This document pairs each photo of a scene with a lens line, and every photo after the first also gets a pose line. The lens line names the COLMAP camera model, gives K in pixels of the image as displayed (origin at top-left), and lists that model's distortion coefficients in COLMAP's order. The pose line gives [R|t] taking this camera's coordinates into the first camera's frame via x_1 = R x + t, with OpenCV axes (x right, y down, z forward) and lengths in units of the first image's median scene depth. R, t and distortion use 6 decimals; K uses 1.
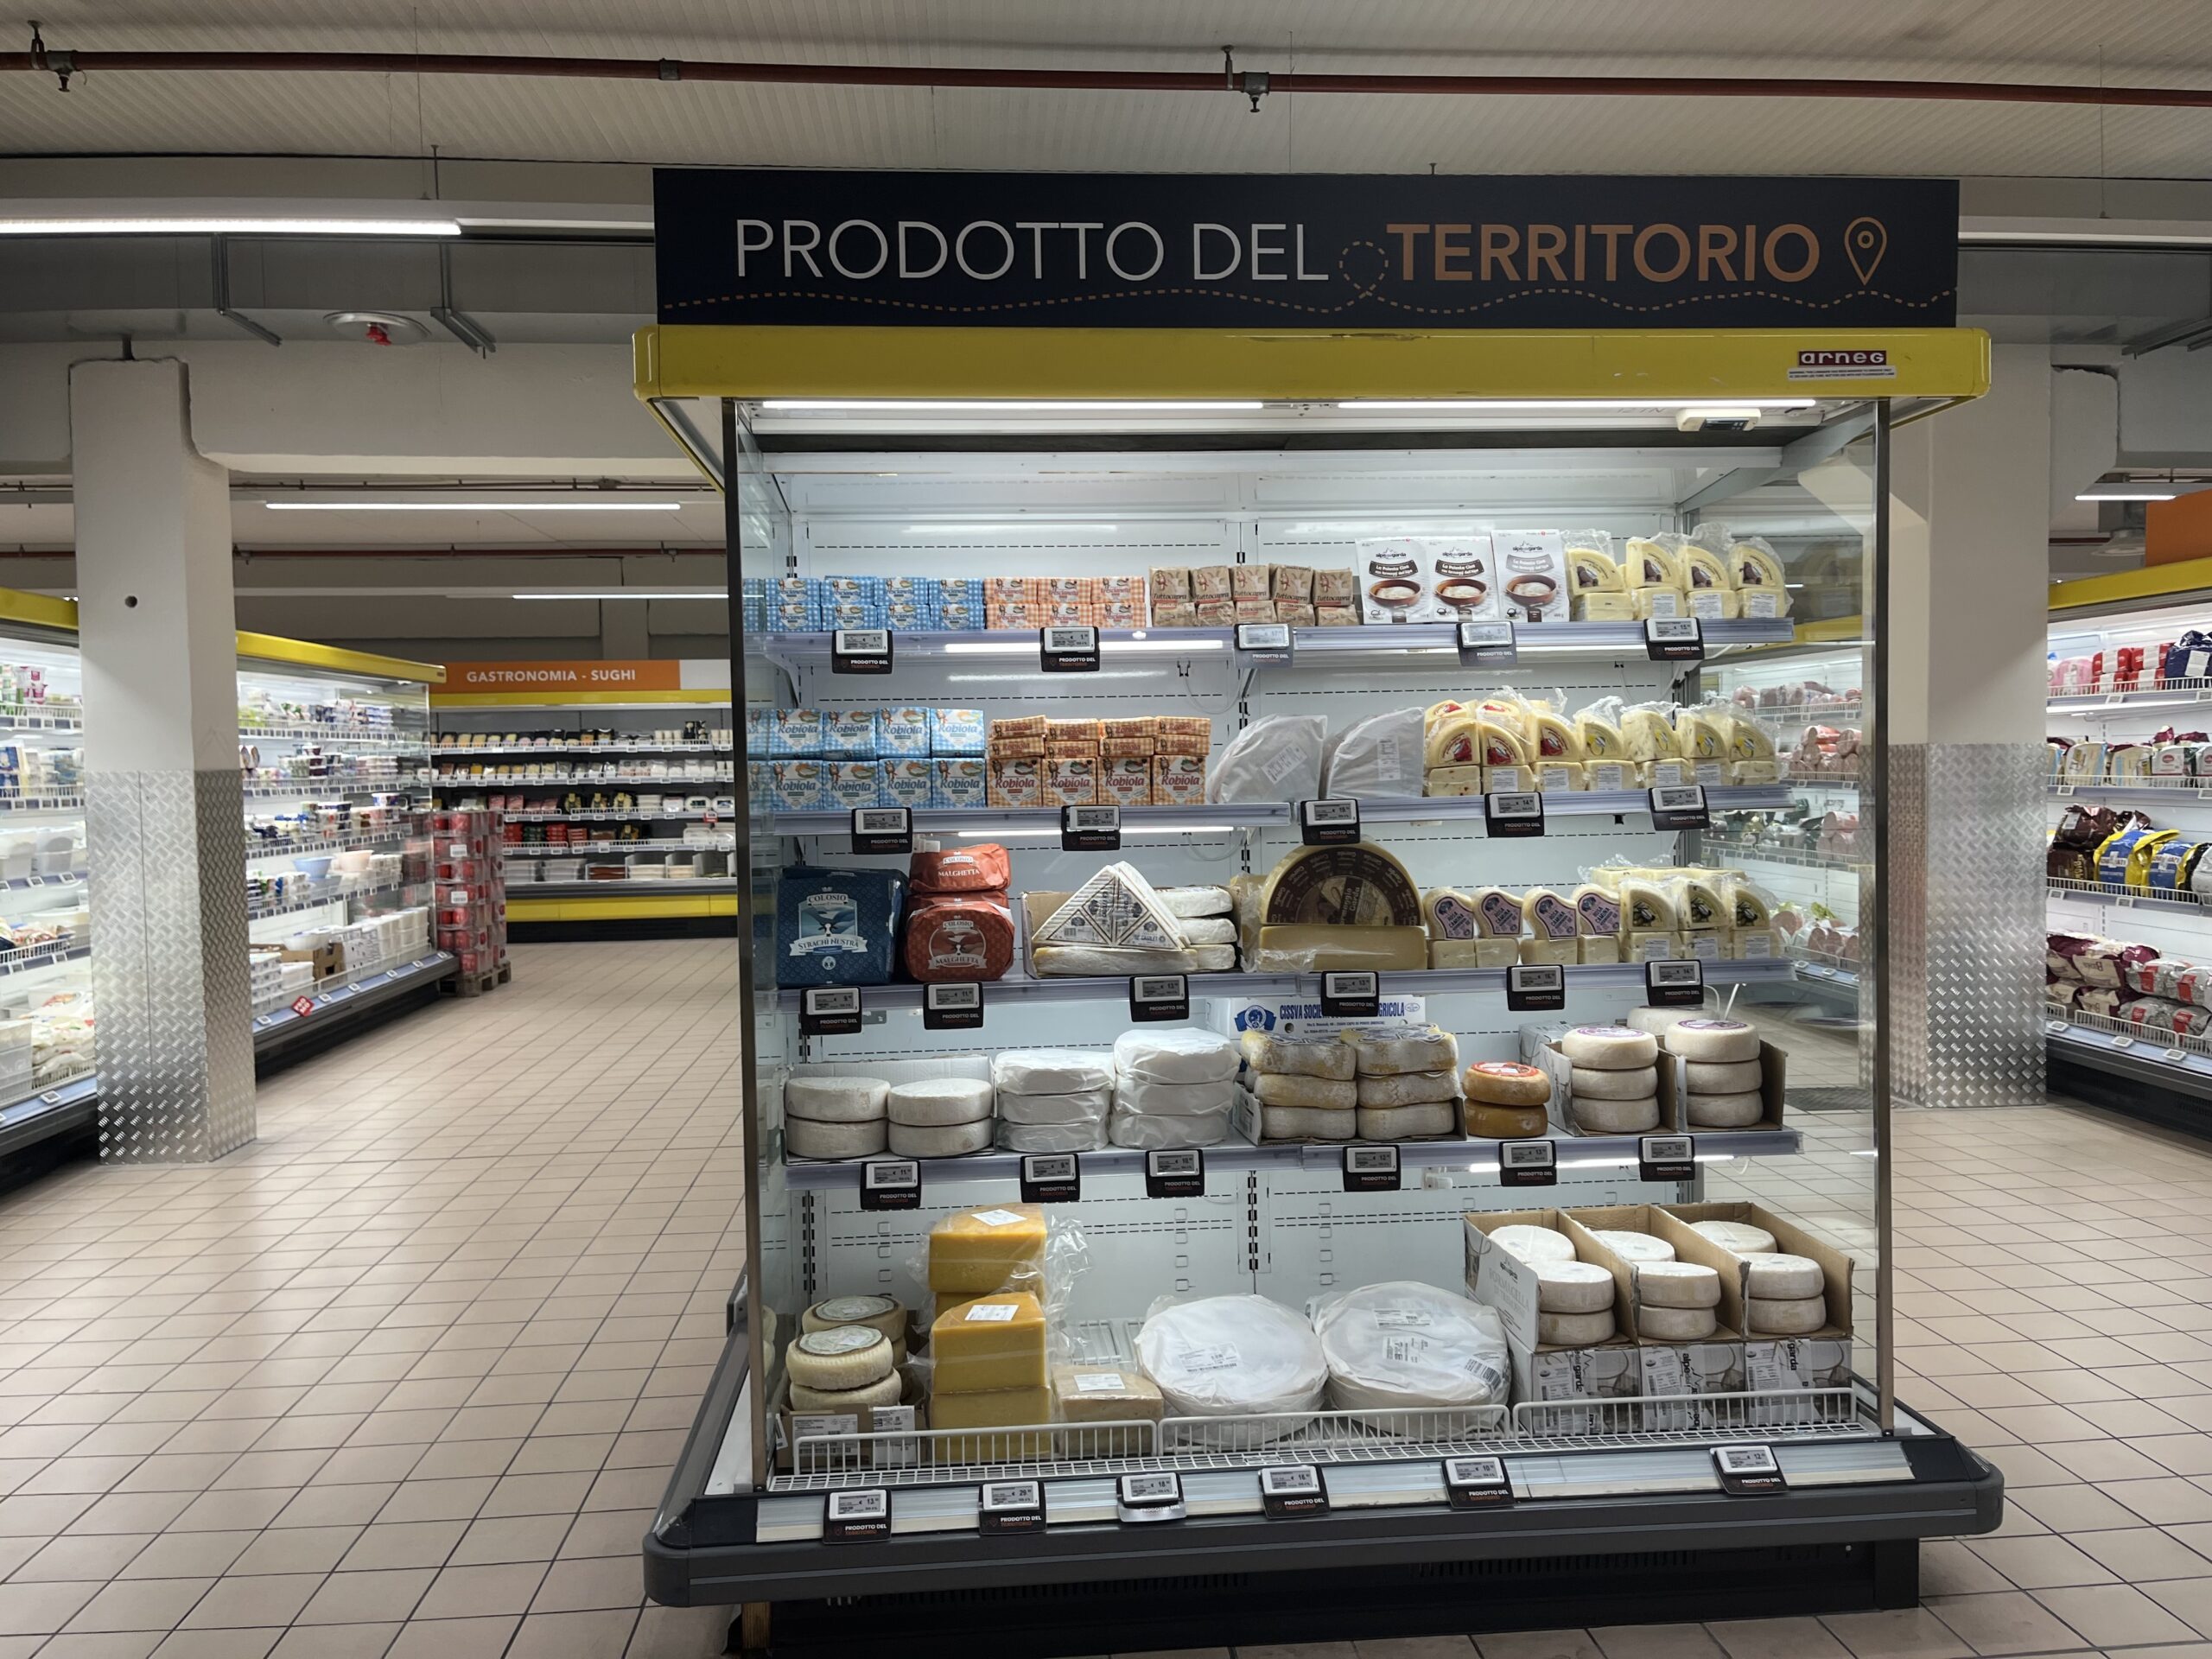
lens RADIAL K [[1821.9, 0, 1106.0], [0, 1821.9, 829.5], [0, 0, 1]] dist [0.000678, -0.003675]
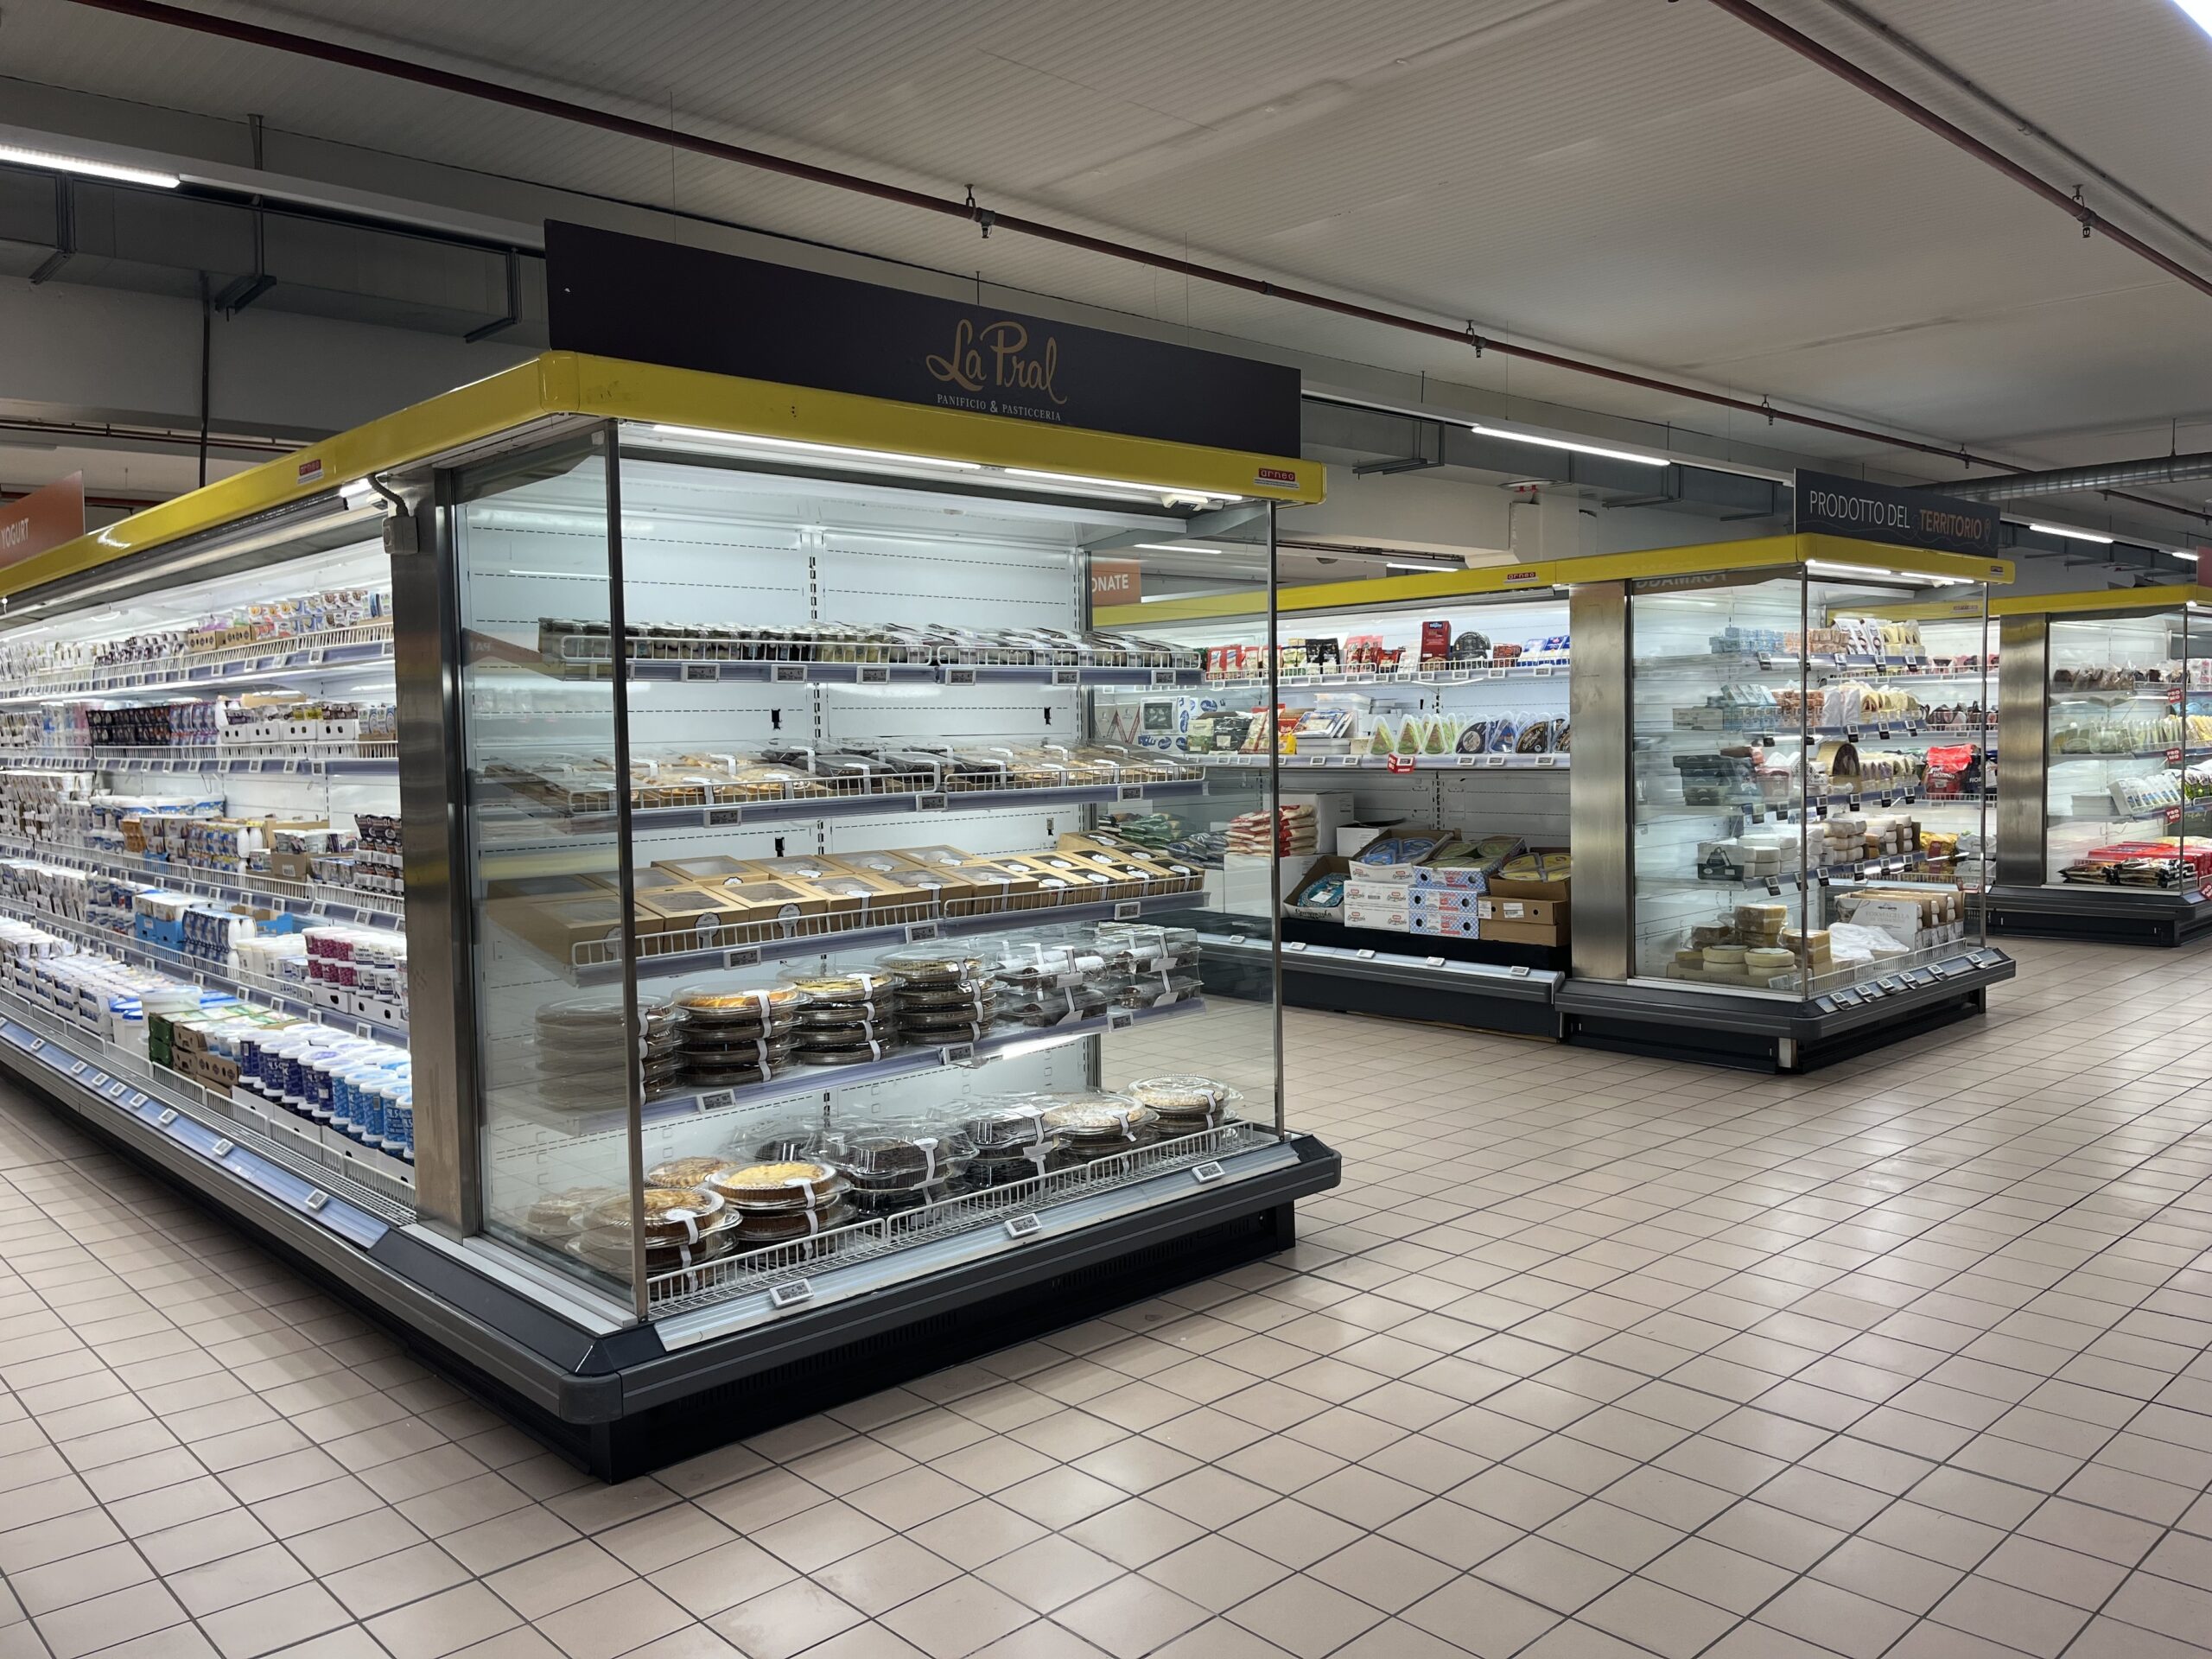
lens RADIAL K [[1651.8, 0, 1106.0], [0, 1651.8, 829.5], [0, 0, 1]] dist [0.009272, 0.003064]
pose [[0.772682, -0.030004, 0.634084, -0.619140], [0.019337, 0.999531, 0.023733, 0.016947], [-0.634499, -0.006077, 0.772900, -0.038164]]
